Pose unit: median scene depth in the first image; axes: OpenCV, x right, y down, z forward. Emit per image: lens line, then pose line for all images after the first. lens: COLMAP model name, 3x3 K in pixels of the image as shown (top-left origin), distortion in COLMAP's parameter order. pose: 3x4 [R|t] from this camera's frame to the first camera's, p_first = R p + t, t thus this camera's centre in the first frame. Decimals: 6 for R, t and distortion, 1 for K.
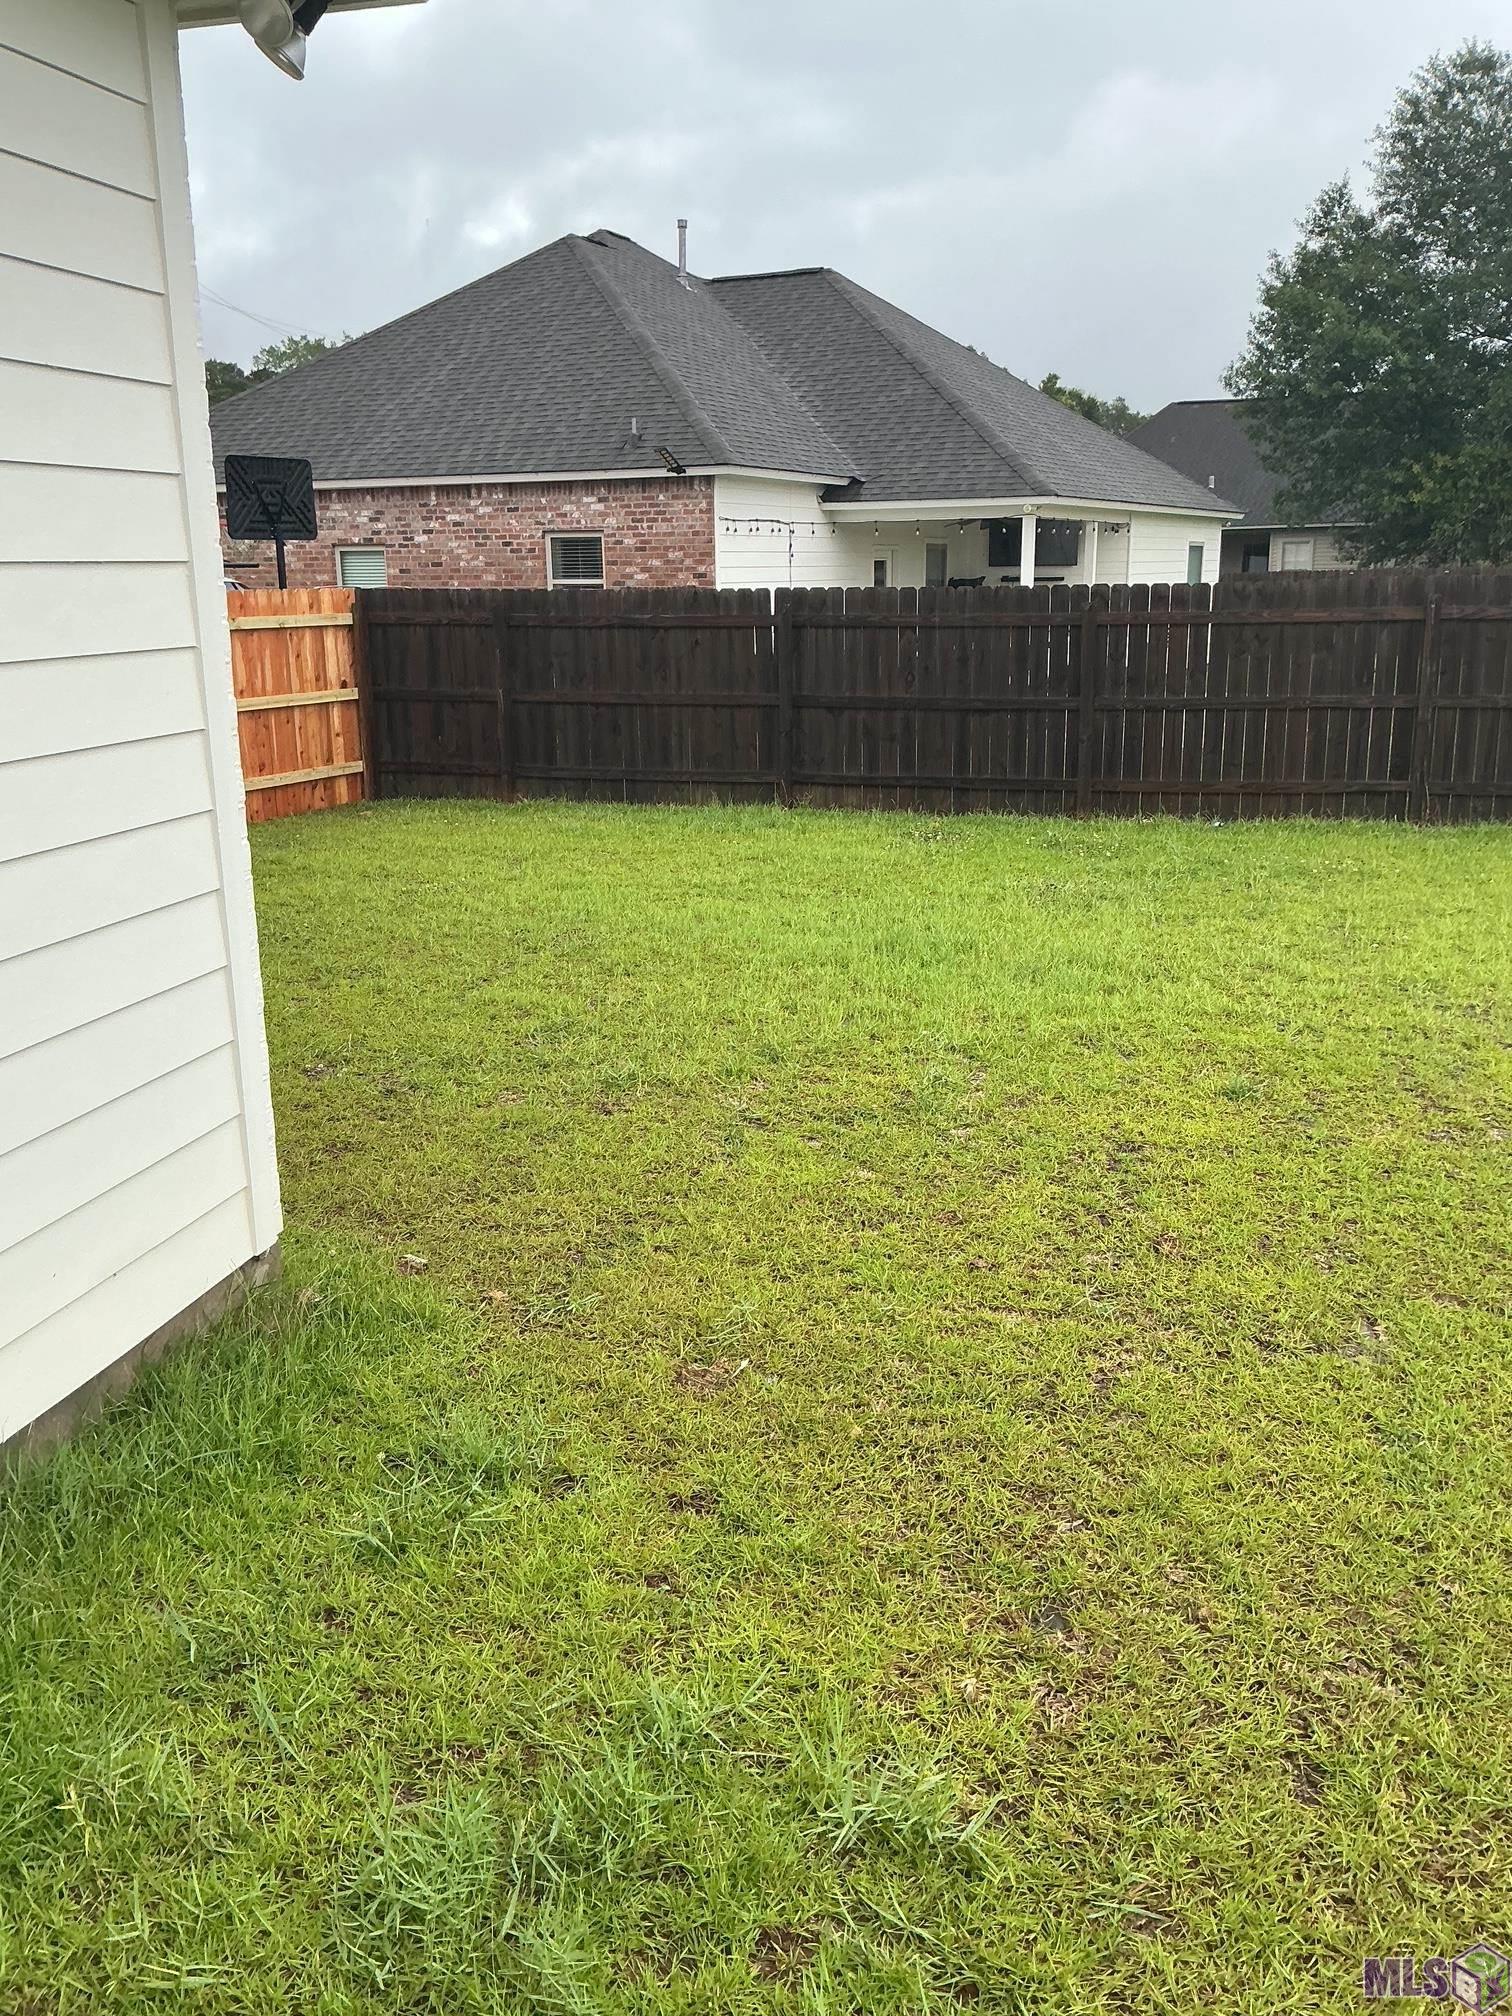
lens RADIAL K [[1673.1, 0, 756.0], [0, 1673.1, 1008.0], [0, 0, 1]] dist [0.129199, -0.301177]
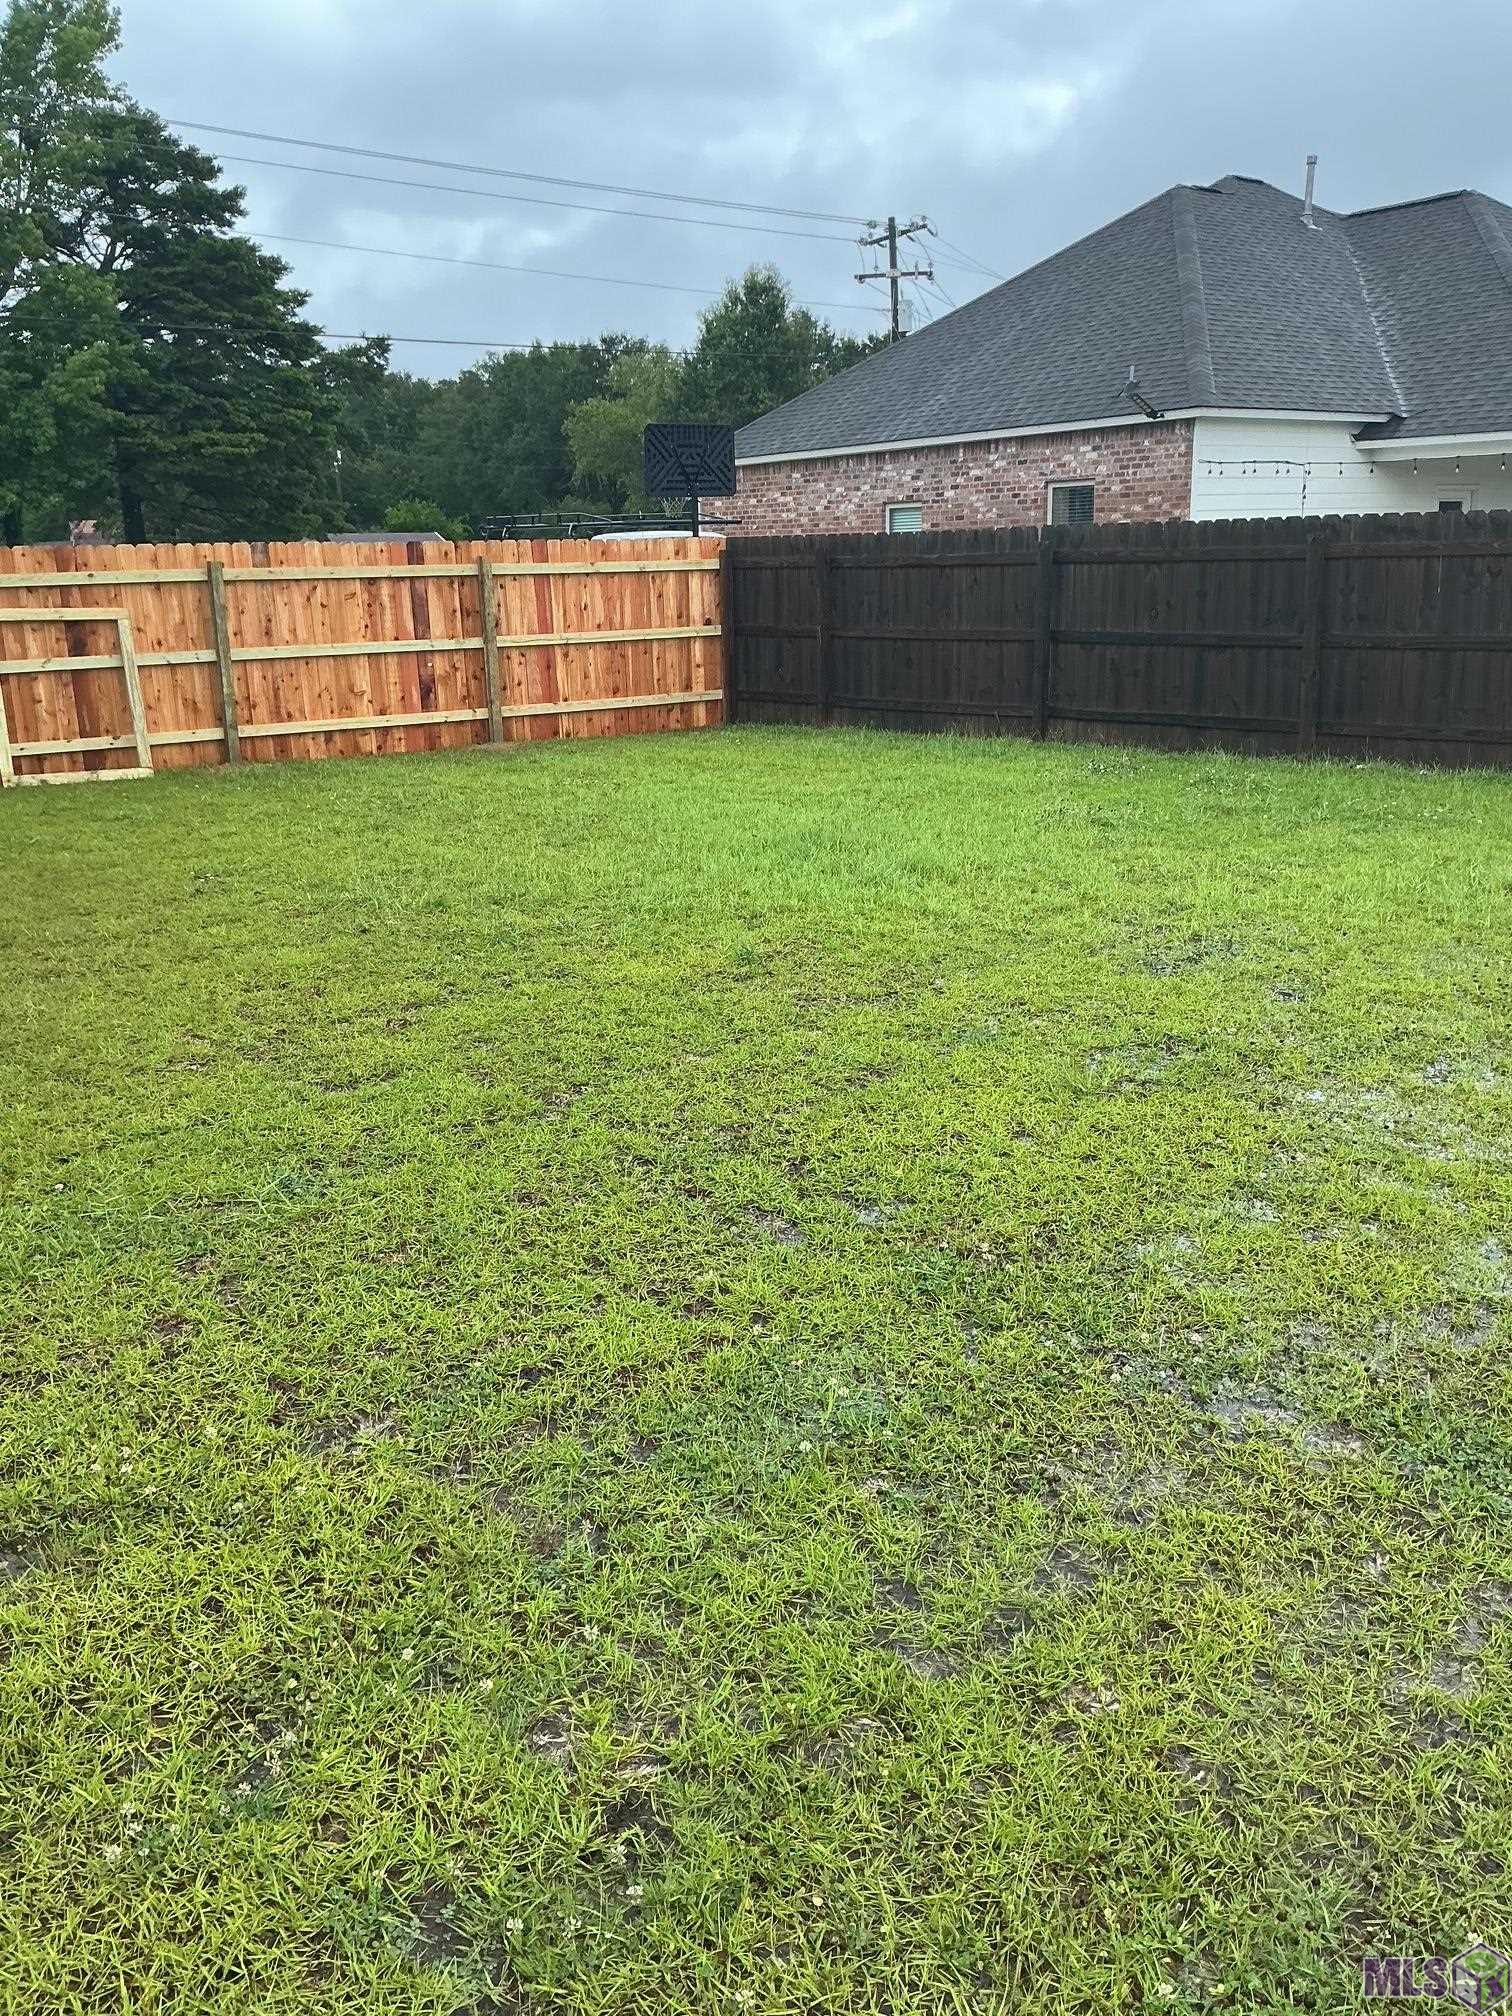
lens RADIAL K [[1673.1, 0, 756.0], [0, 1673.1, 1008.0], [0, 0, 1]] dist [0.129199, -0.301177]
pose [[0.871574, 0.115587, -0.476444, 0.359673], [-0.106857, 0.993233, 0.045484, 0.013910], [0.478477, 0.011269, 0.878028, 0.012676]]
